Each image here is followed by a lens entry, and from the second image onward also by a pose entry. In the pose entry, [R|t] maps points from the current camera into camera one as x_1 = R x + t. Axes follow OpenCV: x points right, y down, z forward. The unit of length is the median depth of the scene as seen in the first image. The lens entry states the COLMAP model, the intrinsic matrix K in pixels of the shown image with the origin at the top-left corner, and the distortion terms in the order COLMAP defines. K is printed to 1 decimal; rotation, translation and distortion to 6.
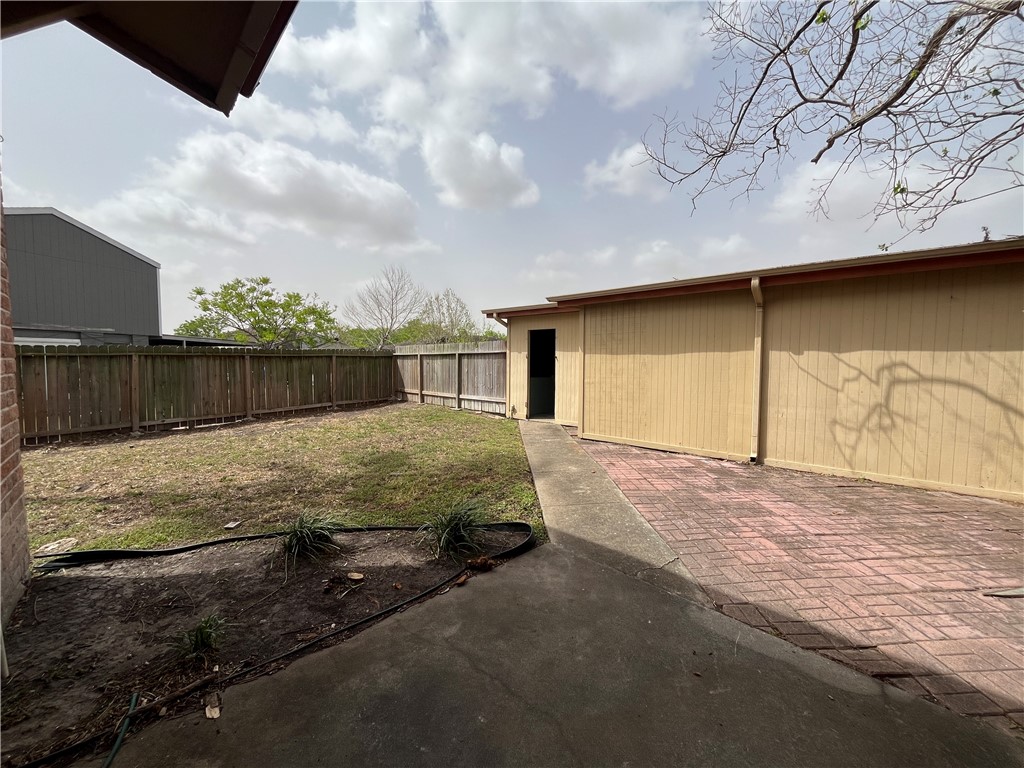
lens RADIAL K [[413.8, 0, 514.2], [0, 413.8, 380.0], [0, 0, 1]] dist [-0.003452, -0.000435]
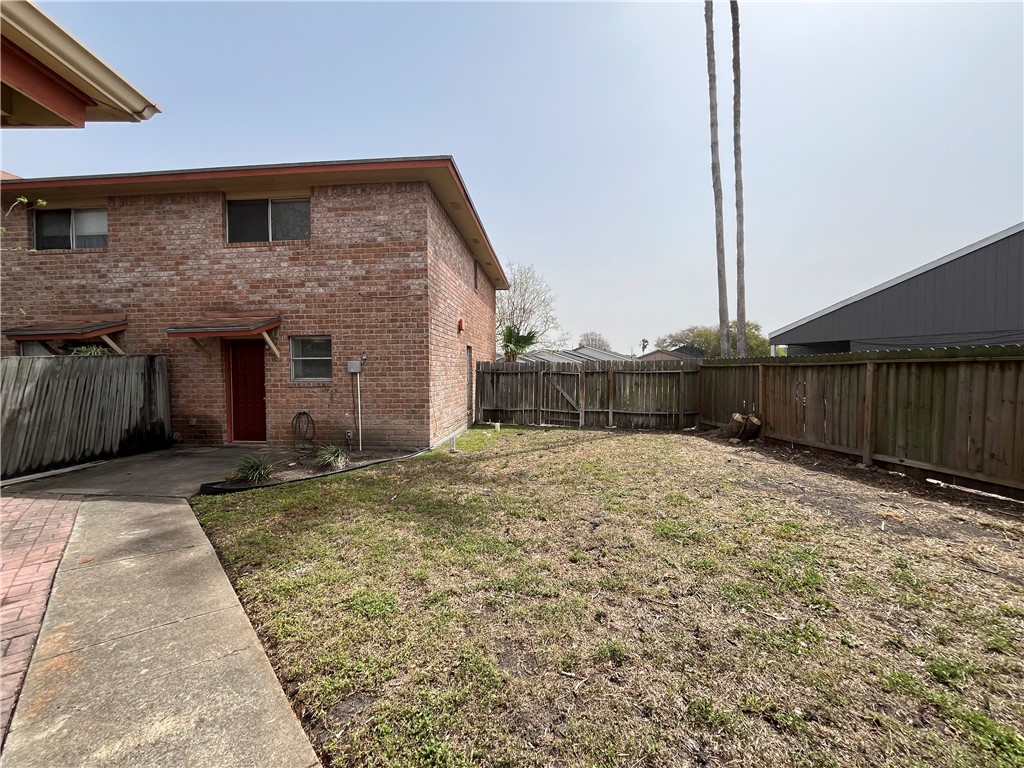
lens RADIAL K [[413.8, 0, 510.8], [0, 413.8, 379.6], [0, 0, 1]] dist [-0.003452, -0.000435]
pose [[-0.748777, 0.020145, -0.662516, 0.068639], [-0.027145, 0.997768, 0.061018, -0.055040], [0.662266, 0.063672, -0.746558, 1.047277]]
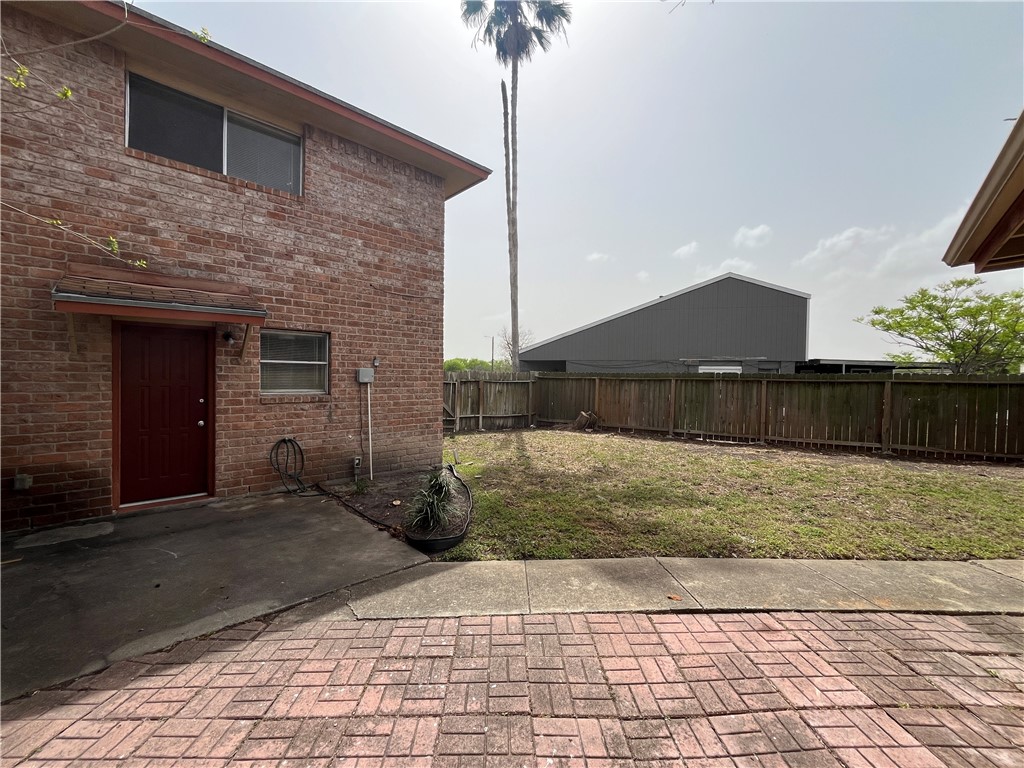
lens RADIAL K [[413.8, 0, 509.8], [0, 413.8, 378.9], [0, 0, 1]] dist [-0.003452, -0.000435]
pose [[-0.006773, 0.006780, -0.999954, 0.423407], [-0.064226, 0.997909, 0.007201, -0.034671], [0.997912, 0.064272, -0.006324, 0.432946]]
